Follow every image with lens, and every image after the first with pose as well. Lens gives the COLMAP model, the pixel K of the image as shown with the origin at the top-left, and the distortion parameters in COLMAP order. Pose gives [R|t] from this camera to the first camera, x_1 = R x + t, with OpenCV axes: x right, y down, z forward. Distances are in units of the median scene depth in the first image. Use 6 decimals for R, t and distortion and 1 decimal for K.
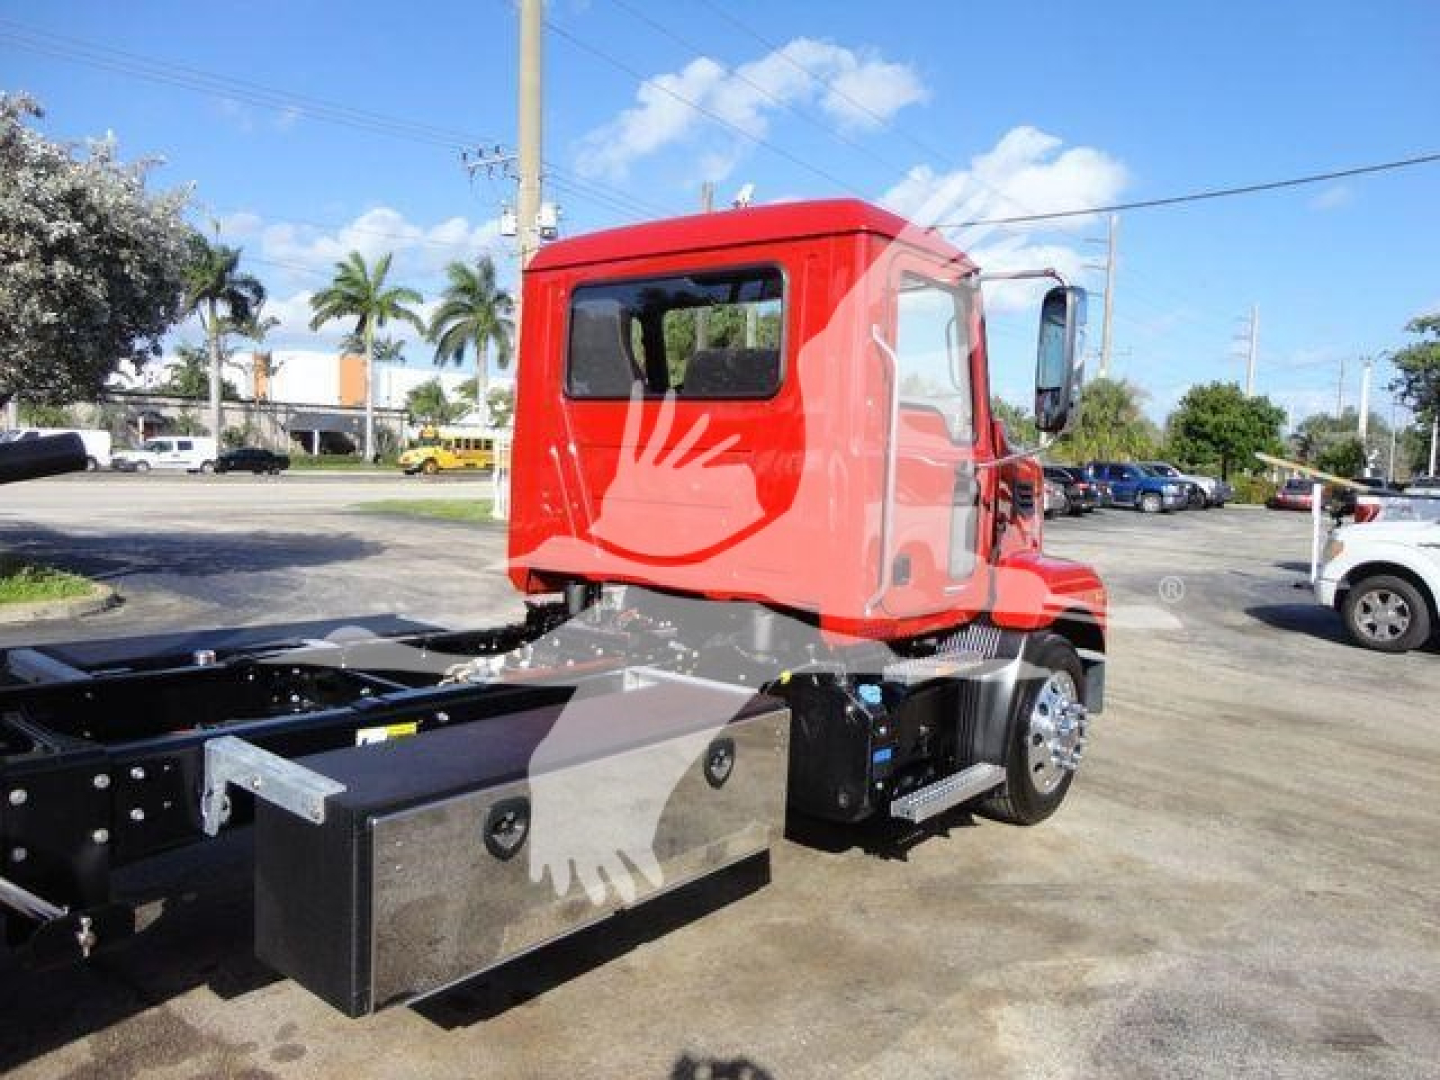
lens RADIAL K [[1029.3, 0, 721.0], [0, 1029.3, 540.2], [0, 0, 1]] dist [-0.010938, 0.013554]
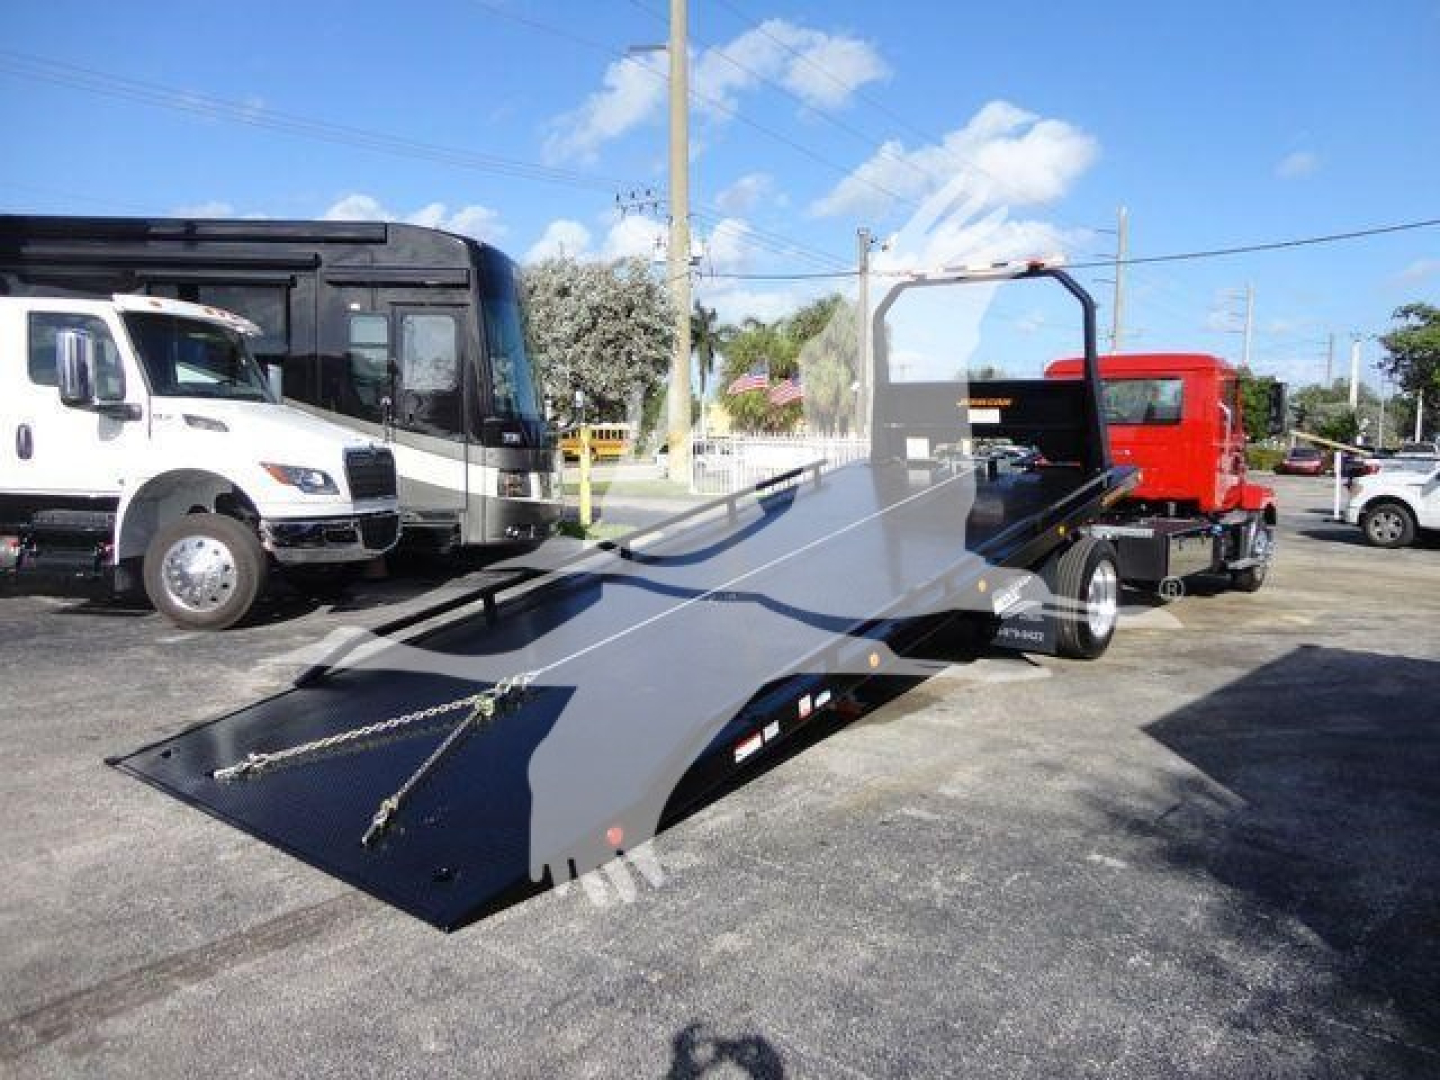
lens RADIAL K [[1029.3, 0, 719.7], [0, 1029.3, 529.4], [0, 0, 1]] dist [-0.010938, 0.013554]
pose [[0.999697, -0.023677, 0.006788, -0.105610], [0.023623, 0.999690, 0.007920, 0.008230], [-0.006973, -0.007757, 0.999946, -0.155338]]
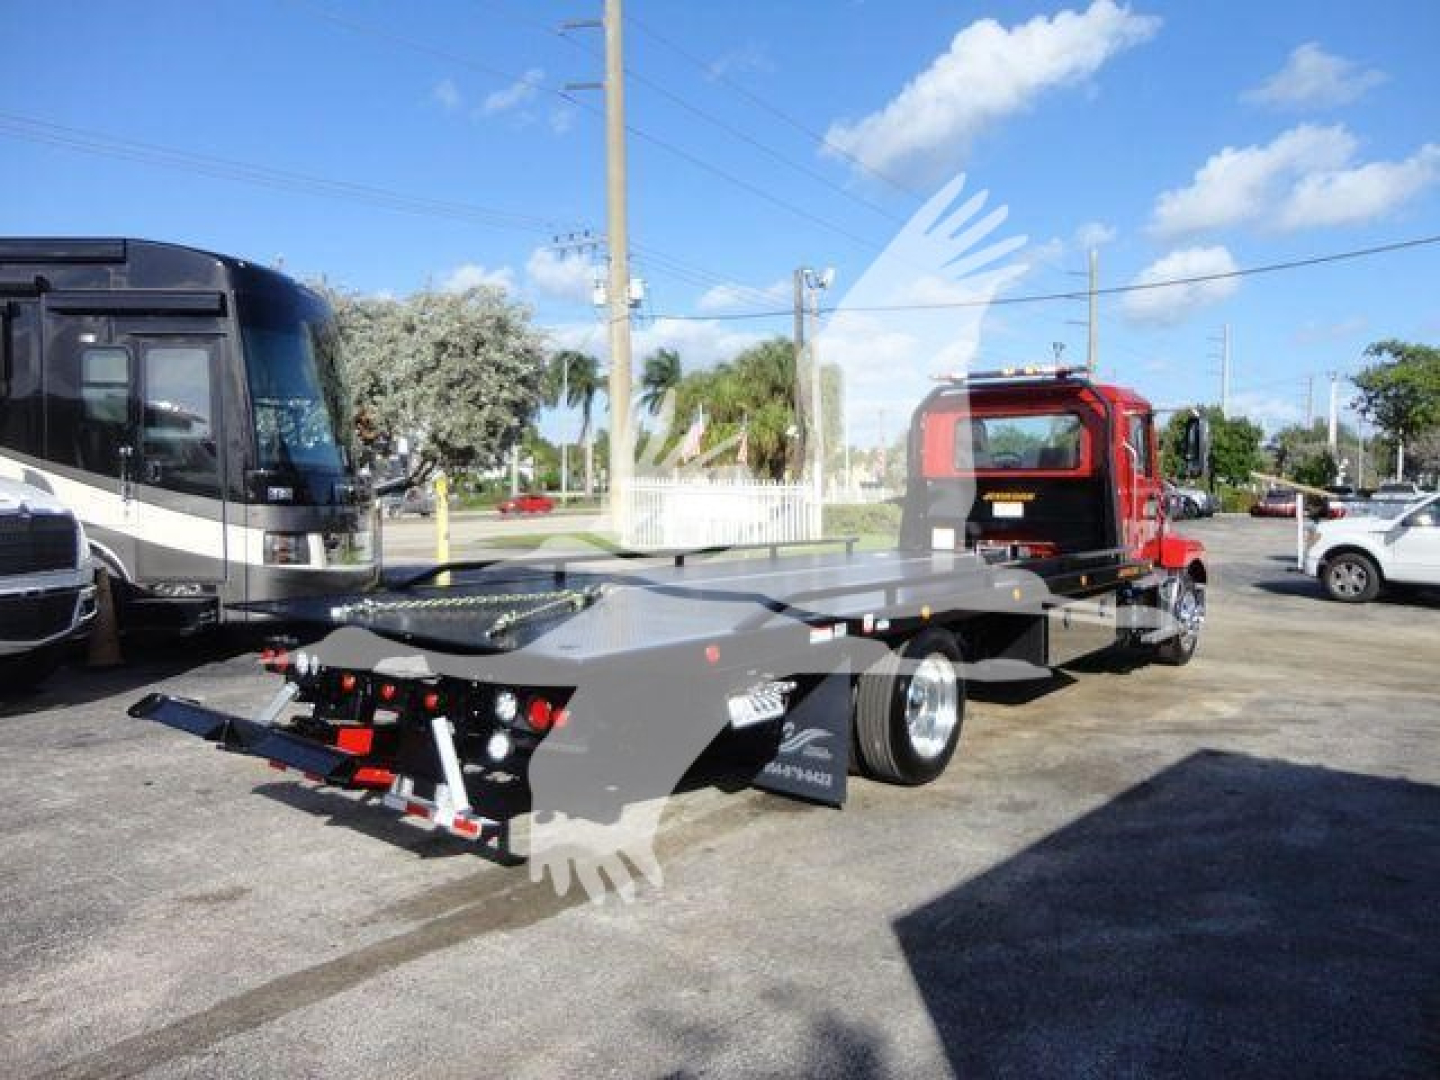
lens RADIAL K [[1029.3, 0, 716.3], [0, 1029.3, 531.0], [0, 0, 1]] dist [-0.010938, 0.013554]
pose [[0.999275, -0.035442, 0.013870, -0.068782], [0.035923, 0.998700, -0.036154, 0.004989], [-0.012571, 0.036626, 0.999250, -0.113198]]
